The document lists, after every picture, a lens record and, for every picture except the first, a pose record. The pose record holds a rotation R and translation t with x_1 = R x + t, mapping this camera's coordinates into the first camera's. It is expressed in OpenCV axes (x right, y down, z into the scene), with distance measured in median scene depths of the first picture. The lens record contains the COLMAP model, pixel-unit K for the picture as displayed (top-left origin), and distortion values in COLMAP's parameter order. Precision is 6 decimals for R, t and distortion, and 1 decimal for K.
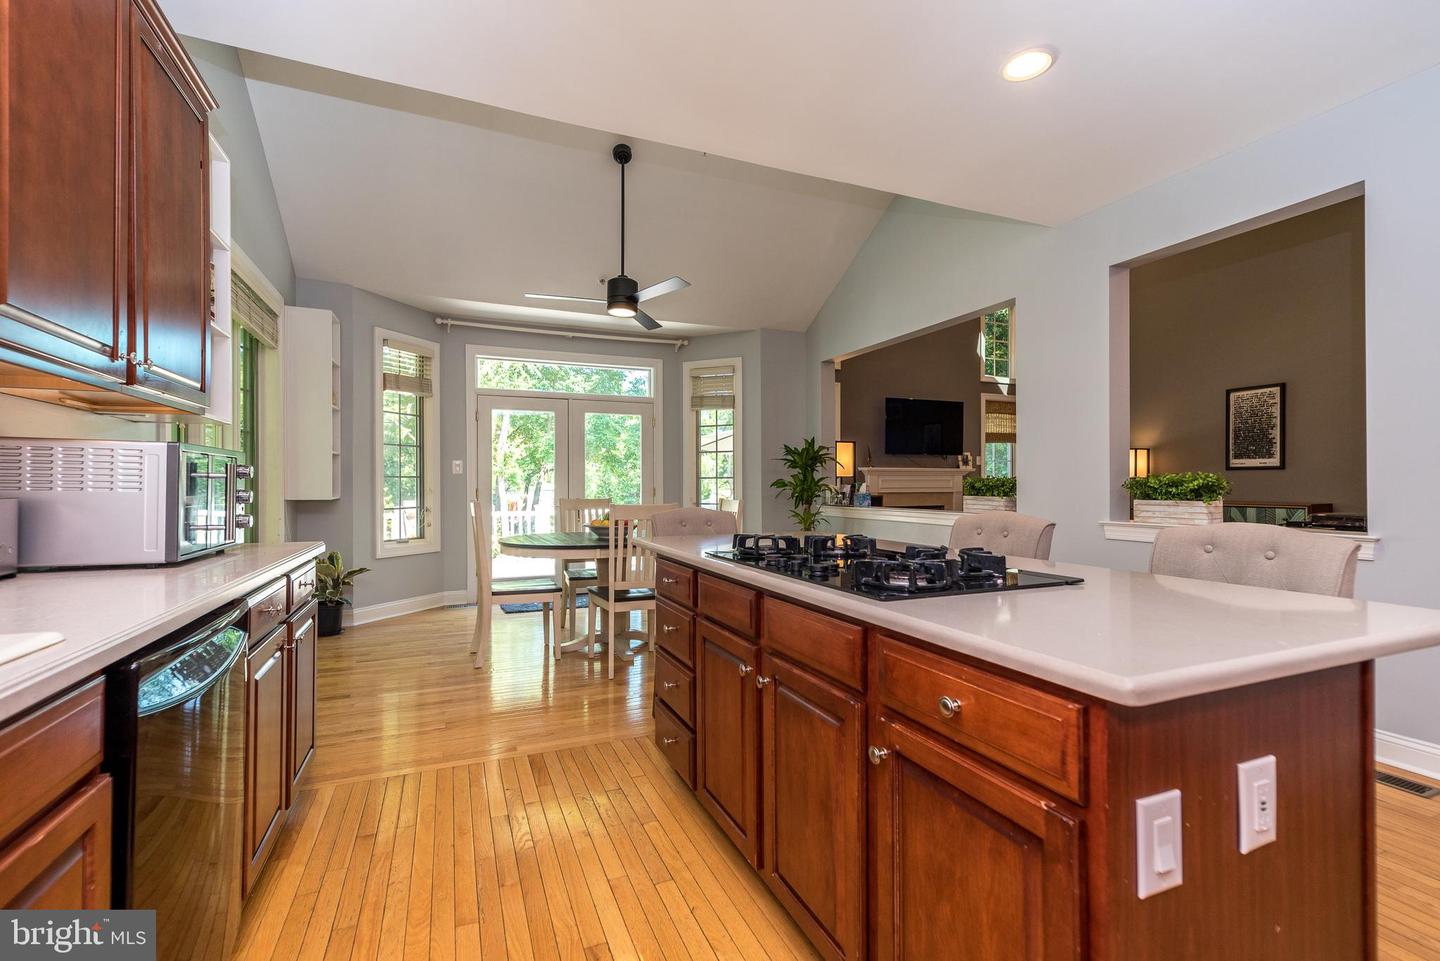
lens RADIAL K [[631.6, 0, 704.6], [0, 631.6, 487.0], [0, 0, 1]] dist [0.008045, -0.002562]
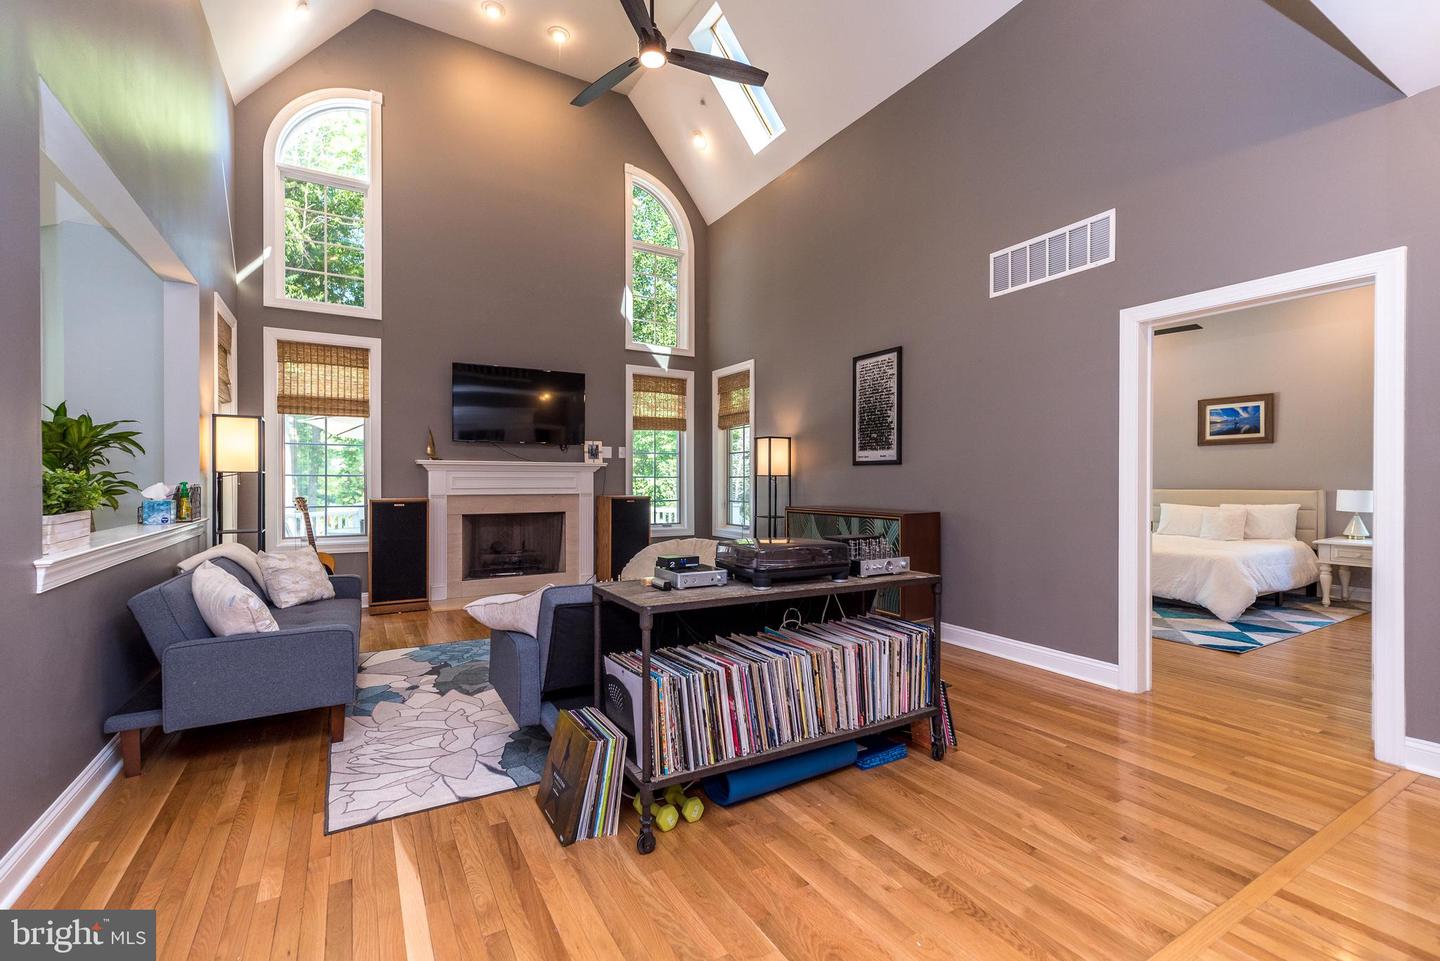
lens RADIAL K [[631.6, 0, 722.8], [0, 631.6, 469.2], [0, 0, 1]] dist [0.008045, -0.002562]
pose [[0.987688, 0.004334, 0.156375, 0.851268], [-0.000500, 0.999698, -0.024550, -0.007337], [-0.156434, 0.024170, 0.987393, 0.460035]]
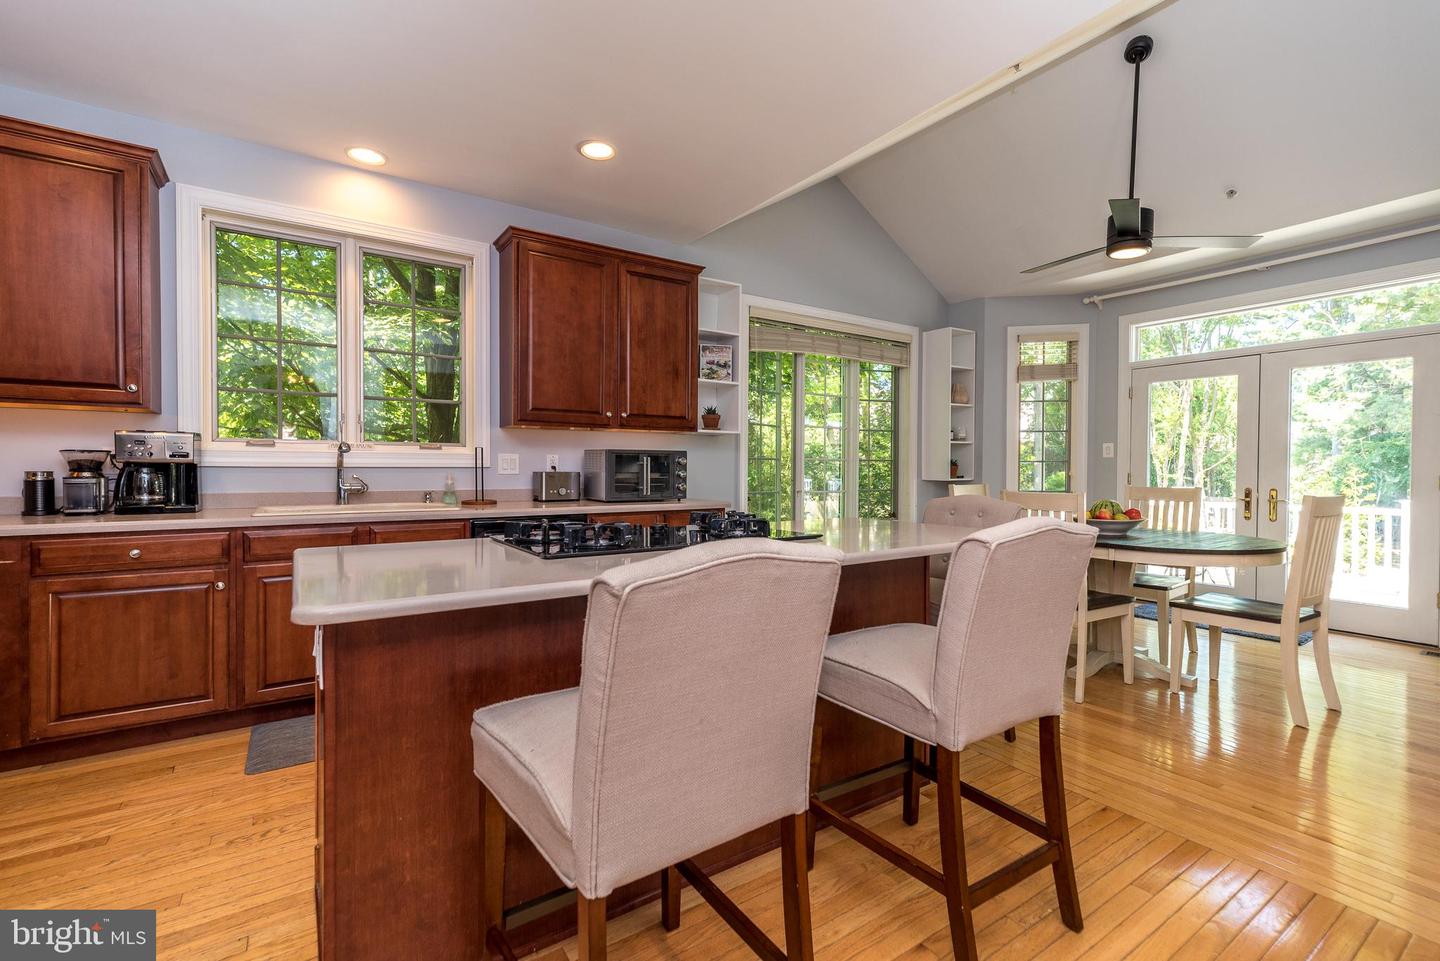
lens RADIAL K [[631.6, 0, 714.4], [0, 631.6, 475.3], [0, 0, 1]] dist [0.008045, -0.002562]
pose [[0.205597, 0.007447, -0.978608, 0.530154], [-0.006531, 0.999959, 0.006238, 0.003189], [0.978615, 0.005109, 0.205637, 0.311441]]
